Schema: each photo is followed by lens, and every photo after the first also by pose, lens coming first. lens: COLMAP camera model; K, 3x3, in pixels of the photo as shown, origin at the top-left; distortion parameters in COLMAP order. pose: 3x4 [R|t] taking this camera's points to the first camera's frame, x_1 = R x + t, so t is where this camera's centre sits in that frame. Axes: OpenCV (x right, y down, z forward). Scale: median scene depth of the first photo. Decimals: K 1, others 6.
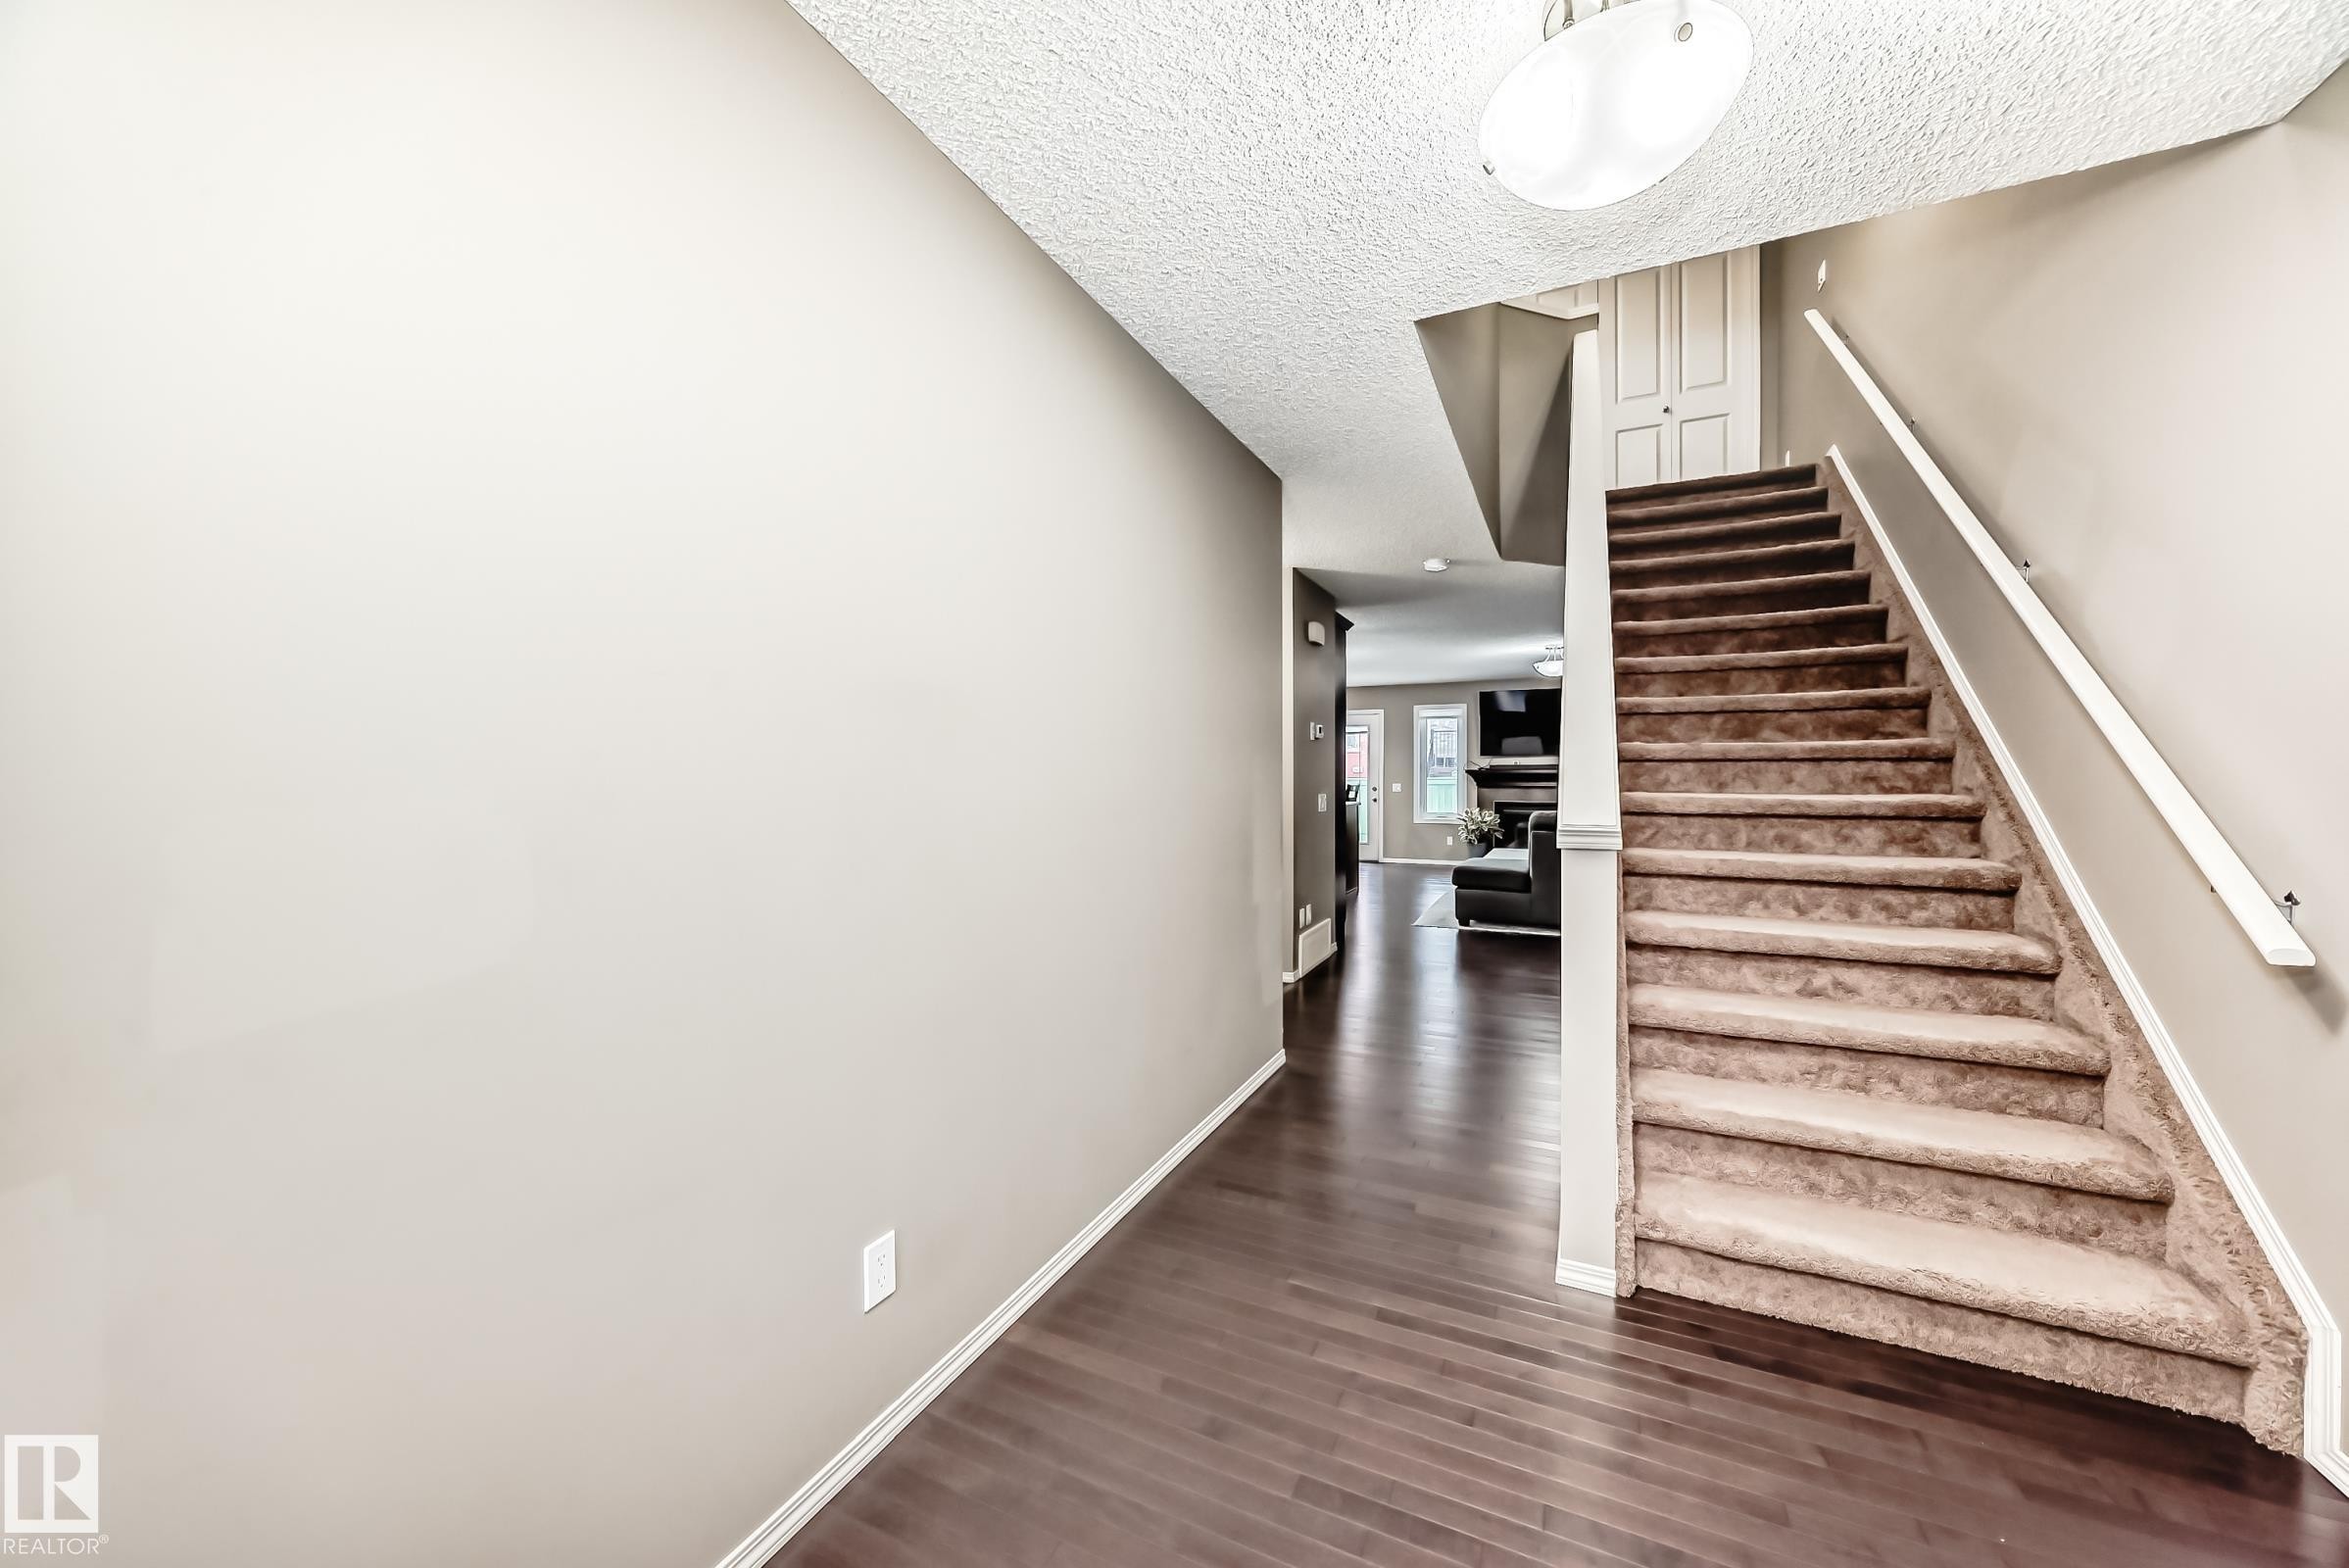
lens RADIAL K [[839.9, 0, 1173.5], [0, 839.9, 778.8], [0, 0, 1]] dist [-0.001652, 0.000019]
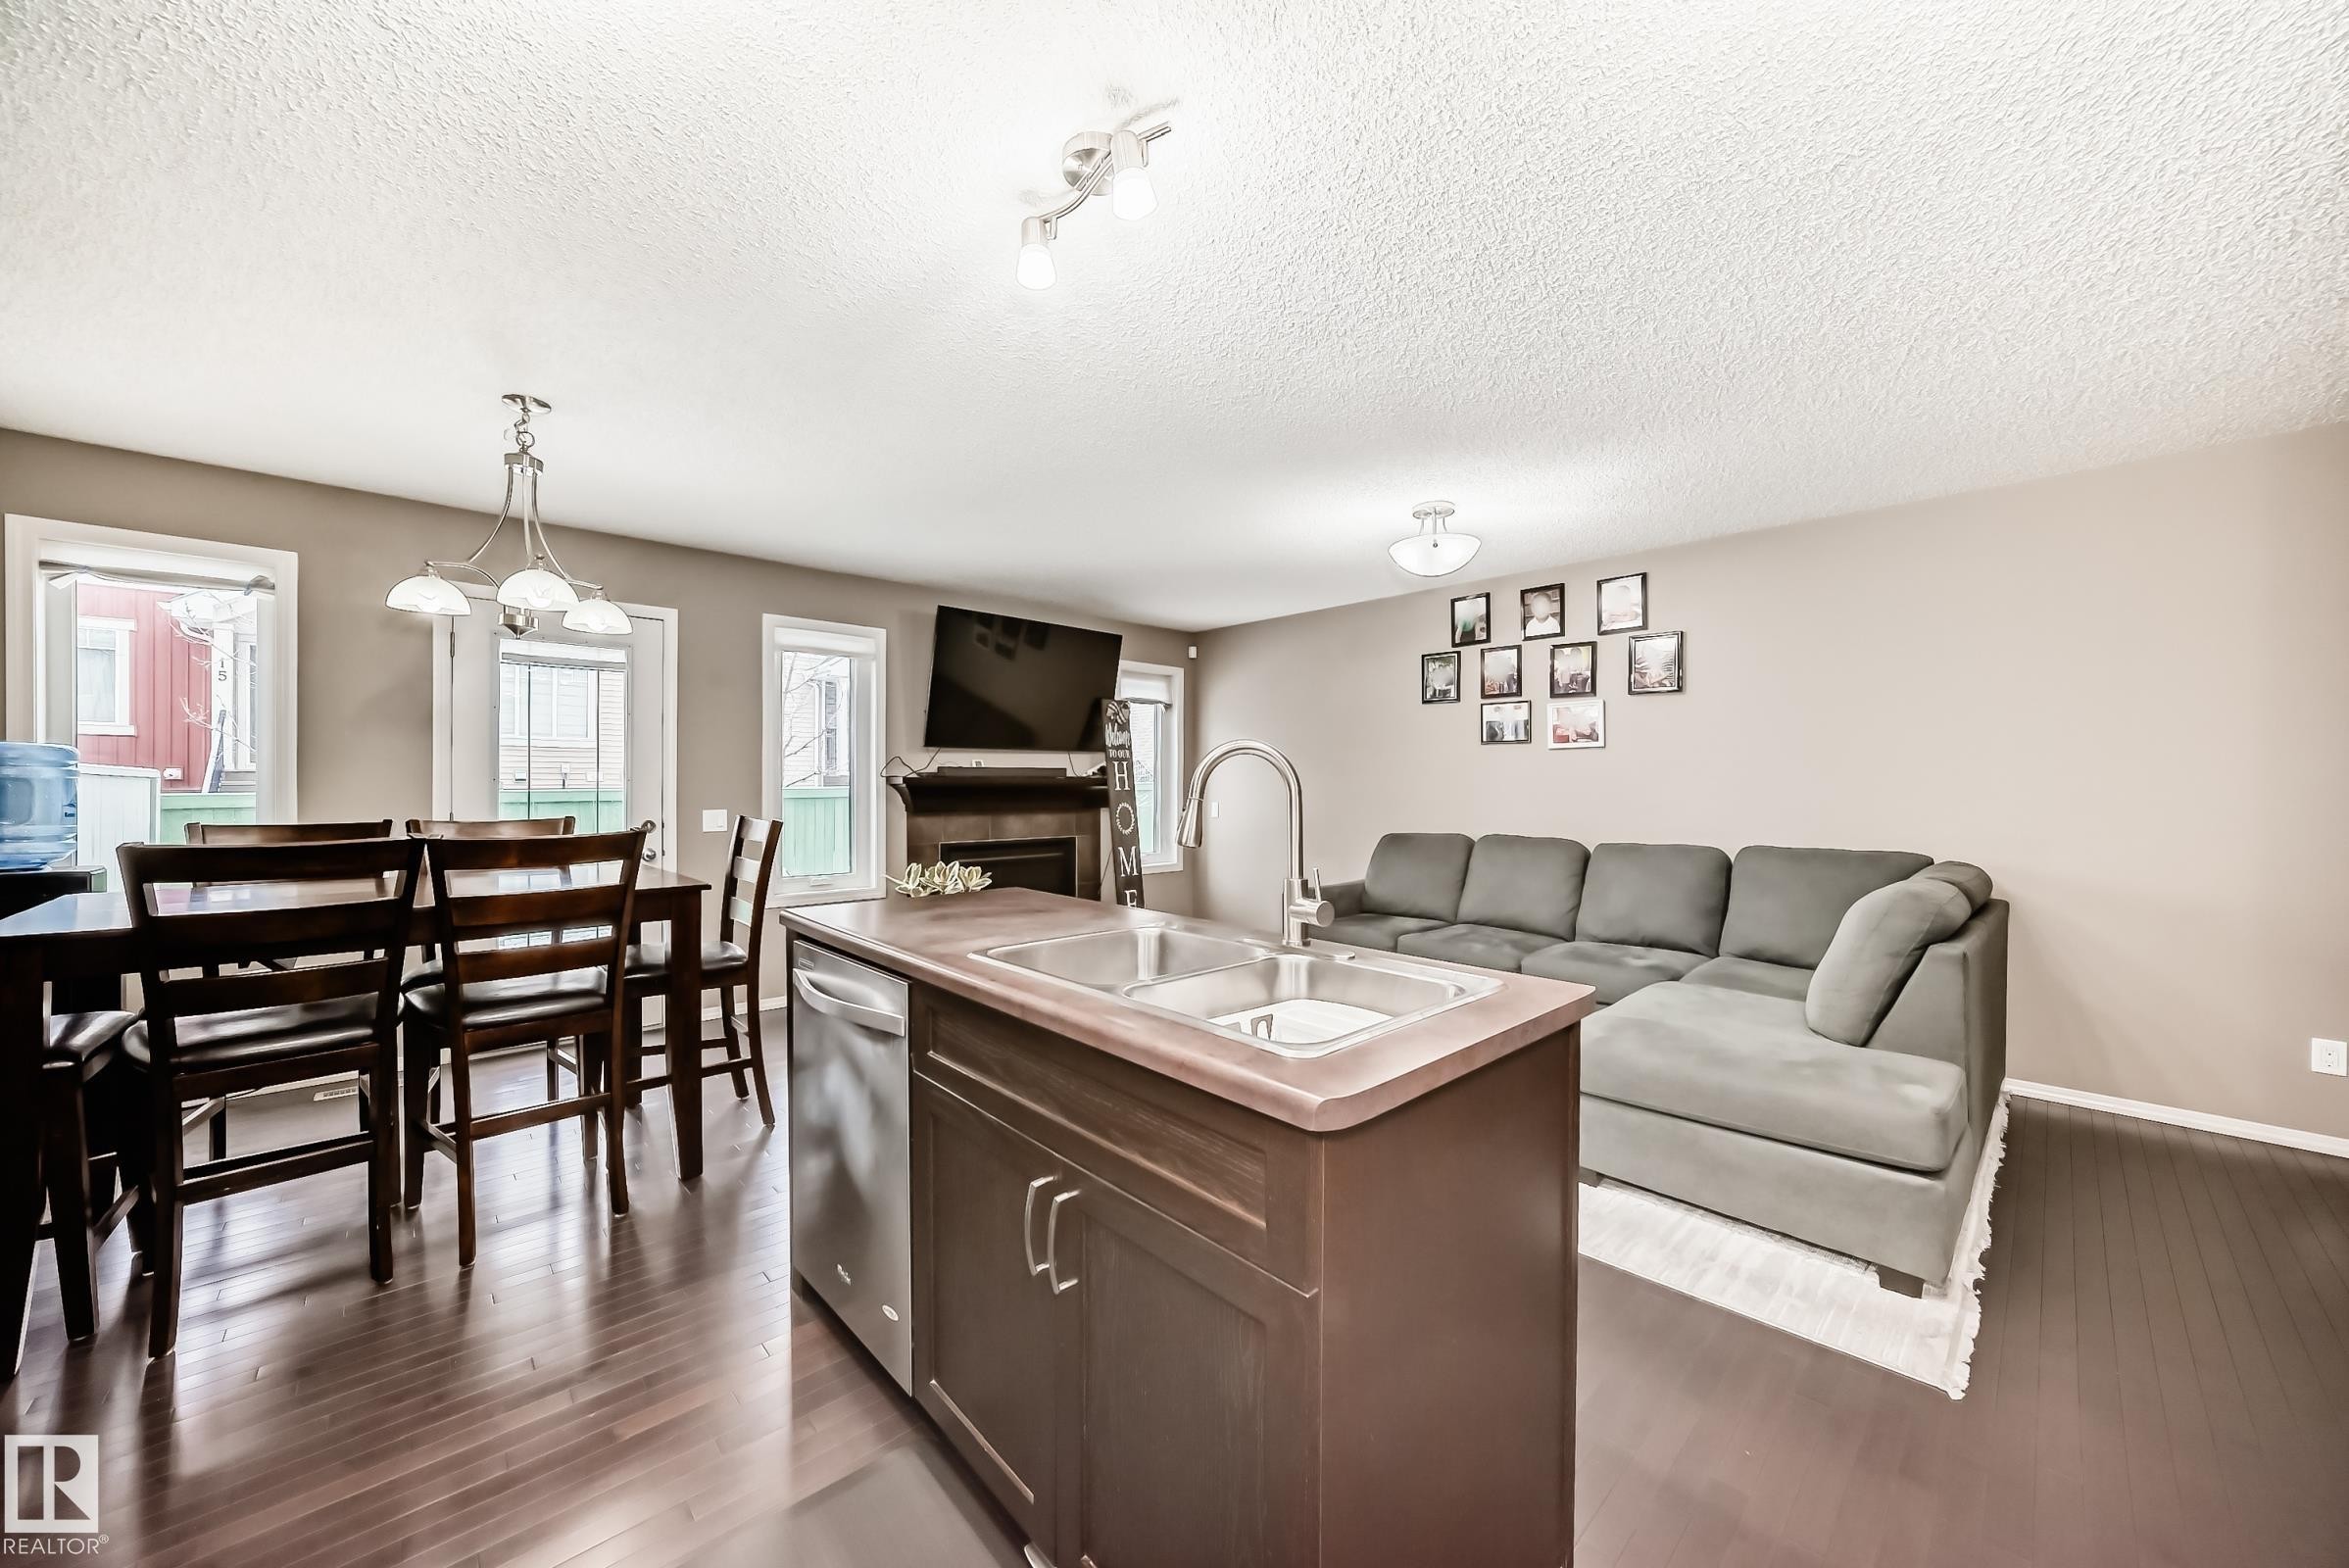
lens RADIAL K [[839.9, 0, 1160.9], [0, 839.9, 786.5], [0, 0, 1]] dist [-0.001652, 0.000019]
pose [[0.364747, -0.005685, 0.931089, -0.014375], [-0.001083, 0.999978, 0.006530, -0.008750], [-0.931106, -0.003390, 0.364733, 0.705800]]
